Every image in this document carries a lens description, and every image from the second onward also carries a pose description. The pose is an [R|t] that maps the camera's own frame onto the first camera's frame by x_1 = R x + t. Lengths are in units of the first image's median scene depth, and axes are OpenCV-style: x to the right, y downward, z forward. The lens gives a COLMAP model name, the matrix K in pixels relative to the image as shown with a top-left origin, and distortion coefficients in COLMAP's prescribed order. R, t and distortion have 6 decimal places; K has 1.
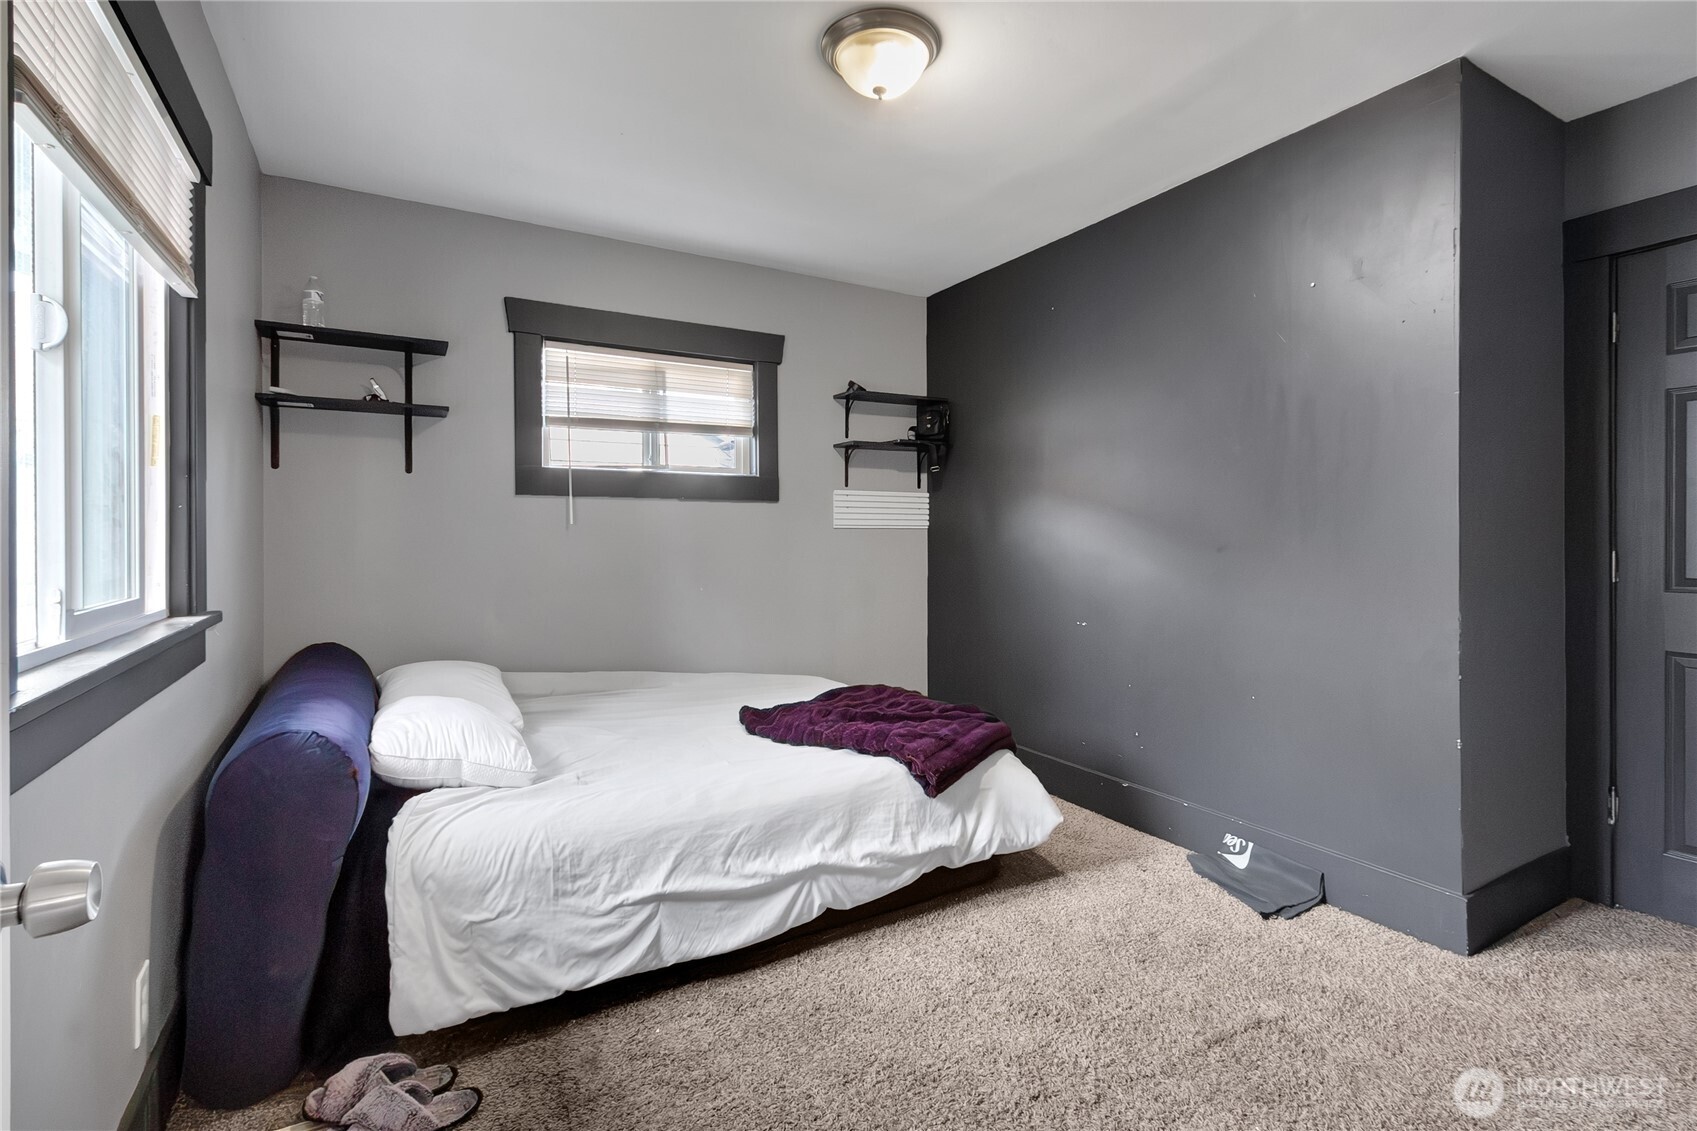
lens RADIAL K [[790.2, 0, 835.2], [0, 790.2, 515.9], [0, 0, 1]] dist [0.003326, -0.000201]
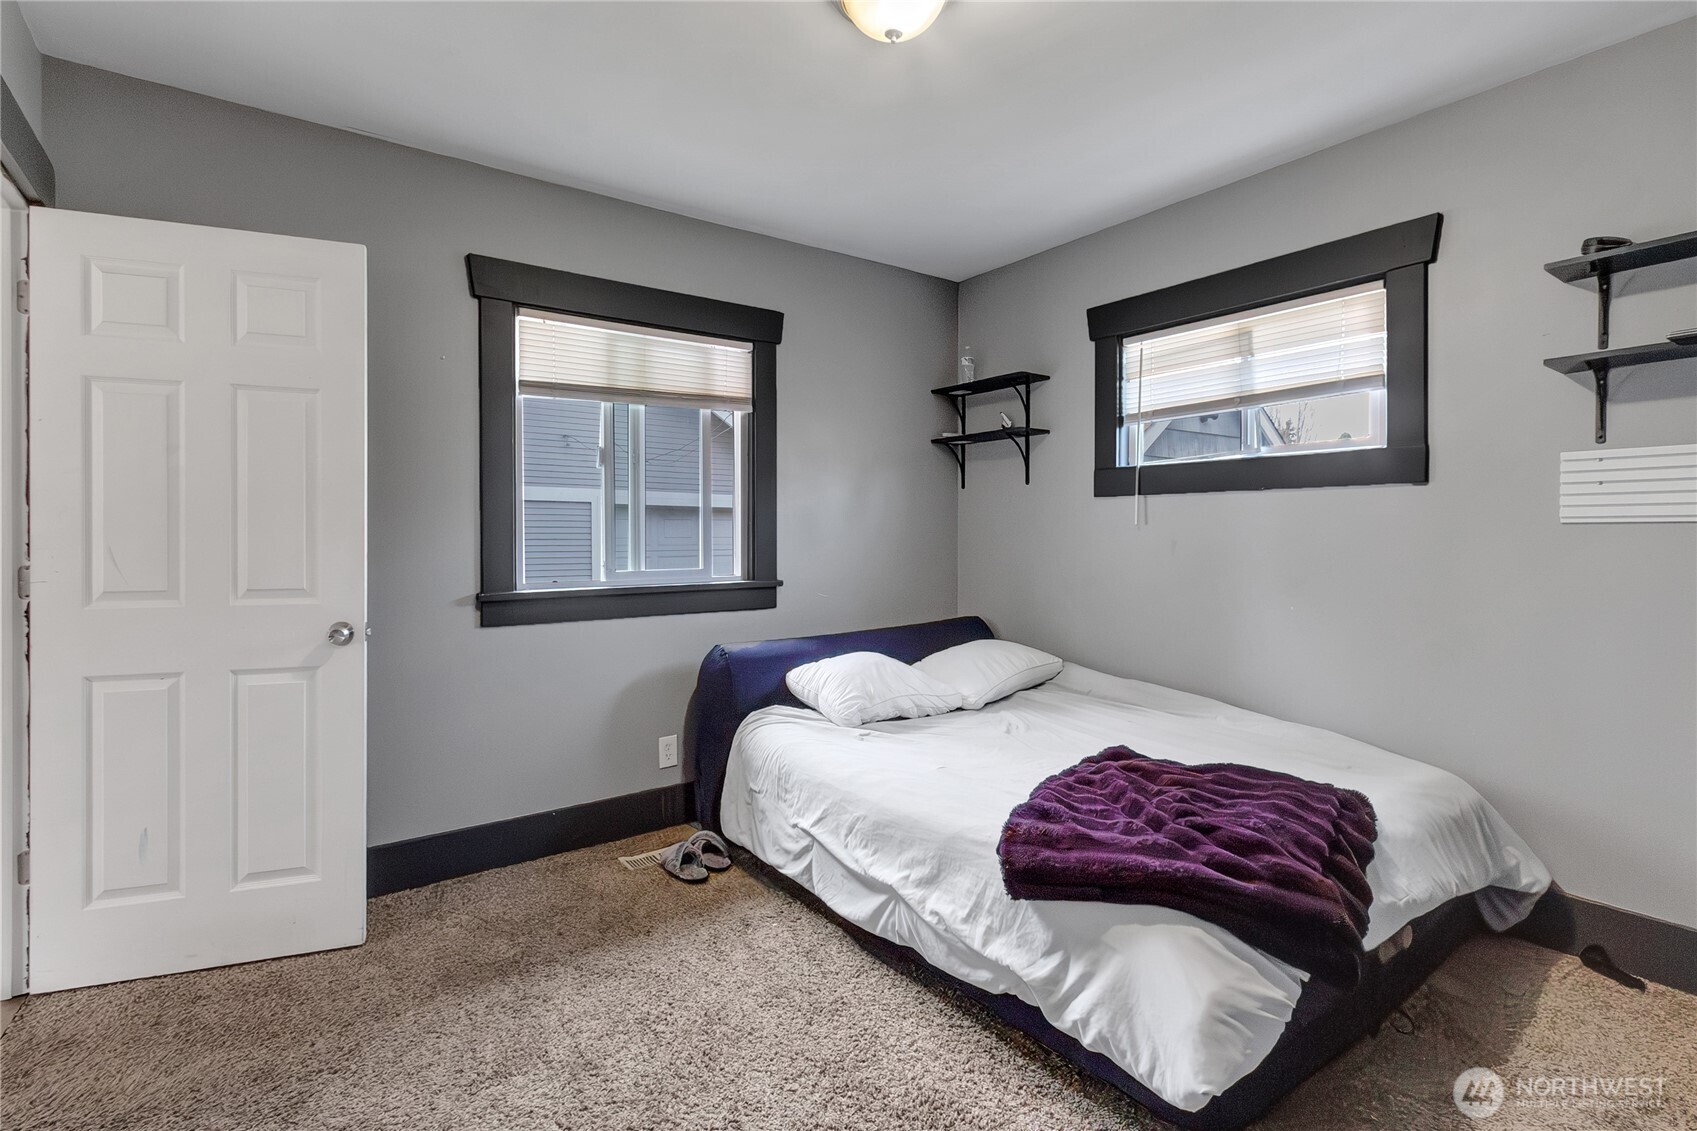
lens RADIAL K [[794.7, 0, 833.0], [0, 794.7, 519.9], [0, 0, 1]] dist [0.005332, -0.001350]
pose [[0.099657, -0.017873, -0.994861, 0.860672], [0.032238, 0.999372, -0.014725, 0.010992], [0.994499, -0.030605, 0.100170, 0.782799]]
